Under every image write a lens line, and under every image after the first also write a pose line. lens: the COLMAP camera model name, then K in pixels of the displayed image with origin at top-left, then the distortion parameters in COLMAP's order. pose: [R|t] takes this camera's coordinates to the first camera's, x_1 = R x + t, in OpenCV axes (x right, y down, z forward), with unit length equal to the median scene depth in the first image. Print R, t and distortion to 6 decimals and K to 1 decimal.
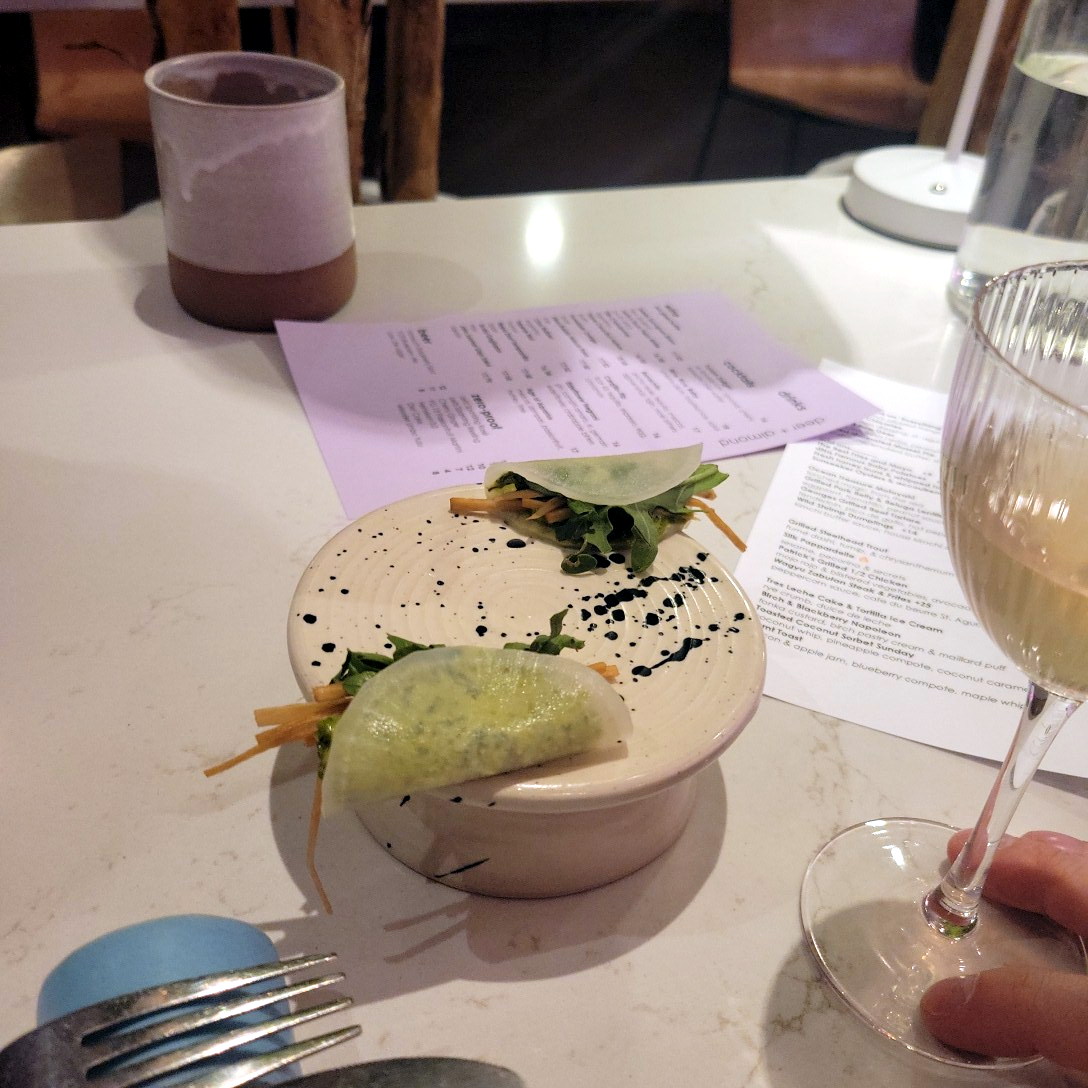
lens RADIAL K [[1097.6, 0, 544.0], [0, 1097.6, 544.0], [0, 0, 1]] dist [0.017200, -0.020918]
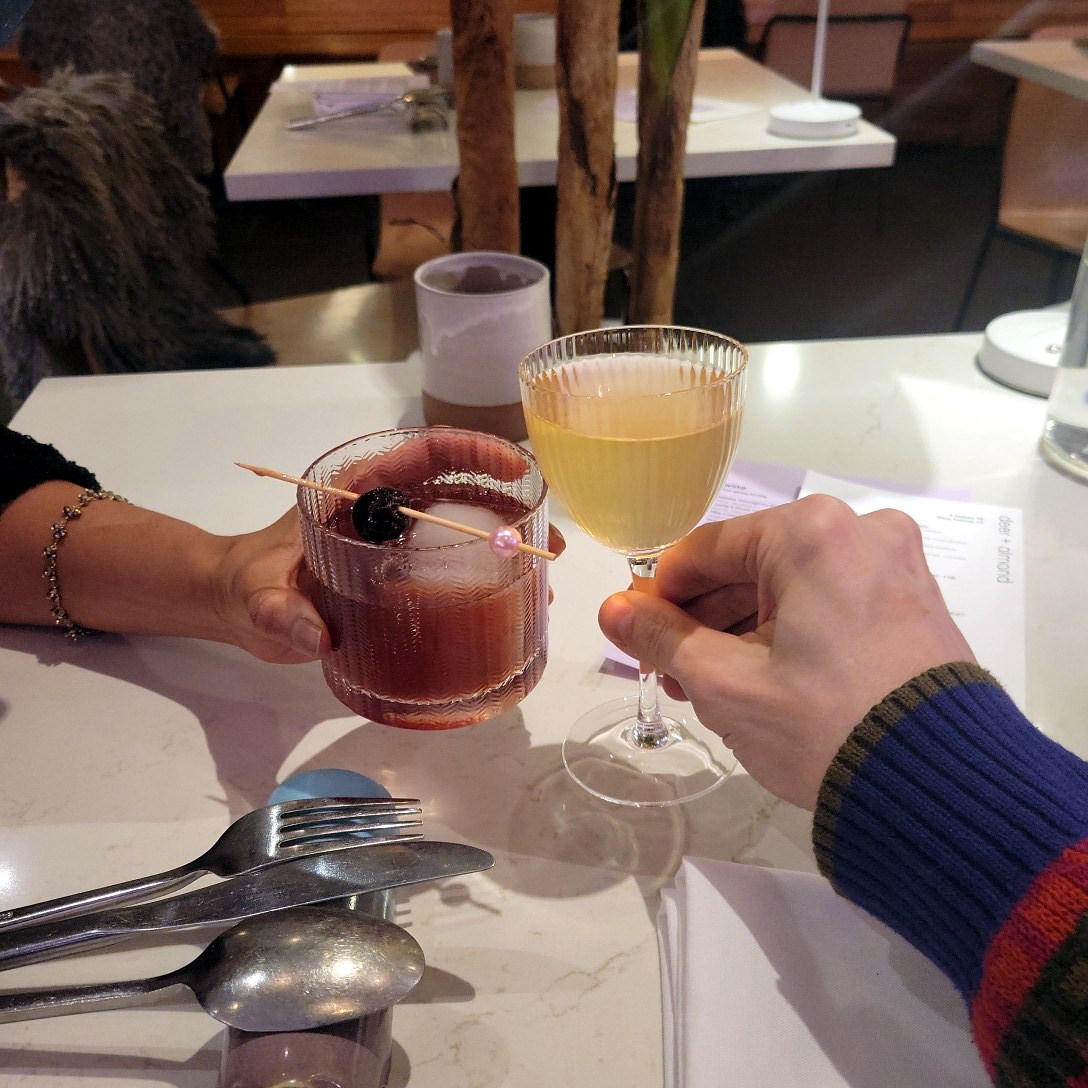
lens RADIAL K [[1097.6, 0, 544.0], [0, 1097.6, 544.0], [0, 0, 1]] dist [0.017200, -0.020918]
pose [[0.962792, 0.064515, -0.262431, 0.192324], [-0.090398, 0.992030, -0.087773, 0.043517], [0.254676, 0.108231, 0.960951, -0.297965]]
